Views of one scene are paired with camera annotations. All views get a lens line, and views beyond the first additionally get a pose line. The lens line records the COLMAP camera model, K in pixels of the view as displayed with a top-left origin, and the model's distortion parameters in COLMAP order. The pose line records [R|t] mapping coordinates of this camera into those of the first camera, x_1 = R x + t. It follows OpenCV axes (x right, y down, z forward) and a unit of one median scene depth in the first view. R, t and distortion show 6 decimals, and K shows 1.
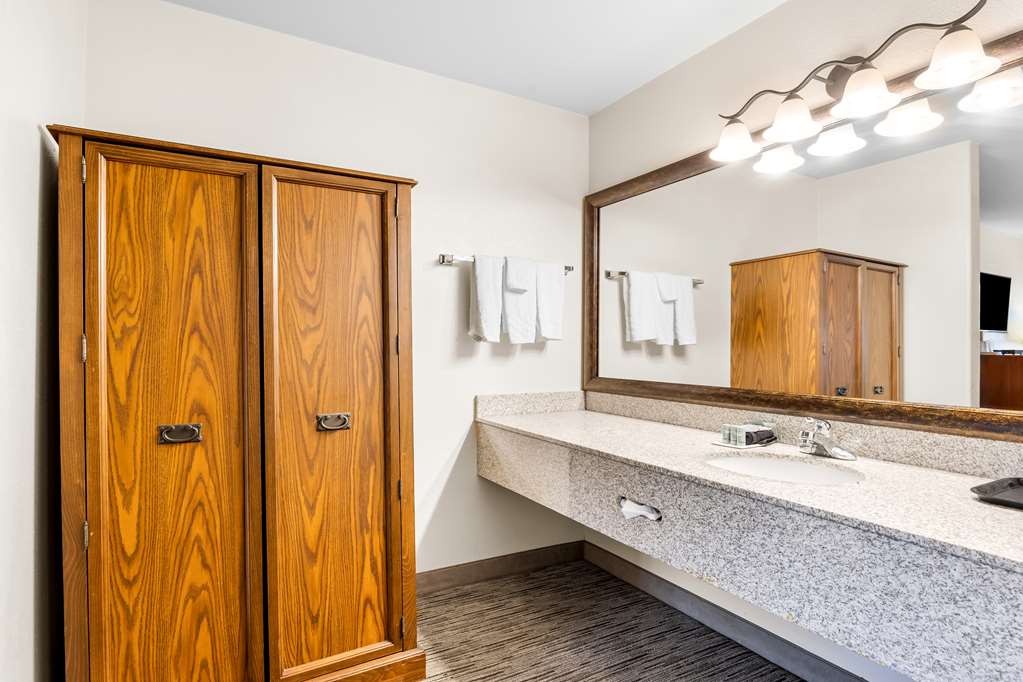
lens RADIAL K [[542.4, 0, 518.5], [0, 542.4, 343.8], [0, 0, 1]] dist [-0.022087, 0.000646]
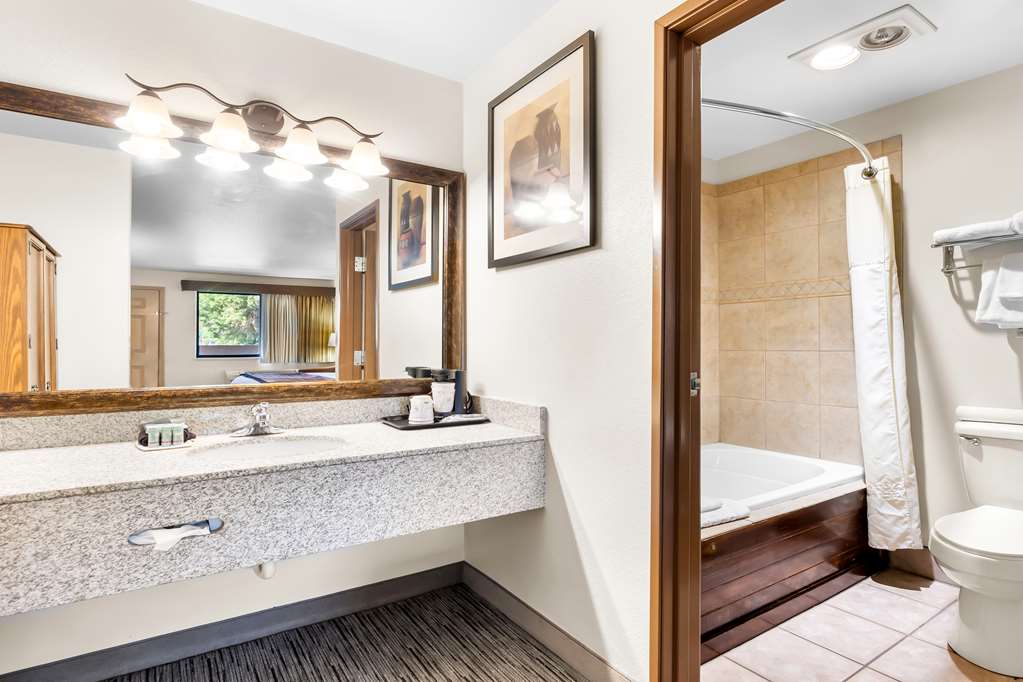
lens RADIAL K [[542.4, 0, 517.9], [0, 542.4, 340.8], [0, 0, 1]] dist [-0.022087, 0.000646]
pose [[-0.053493, -0.003708, 0.998561, -0.725056], [-0.009959, 0.999945, 0.003180, -0.006248], [-0.998519, -0.009774, -0.053527, 0.570908]]
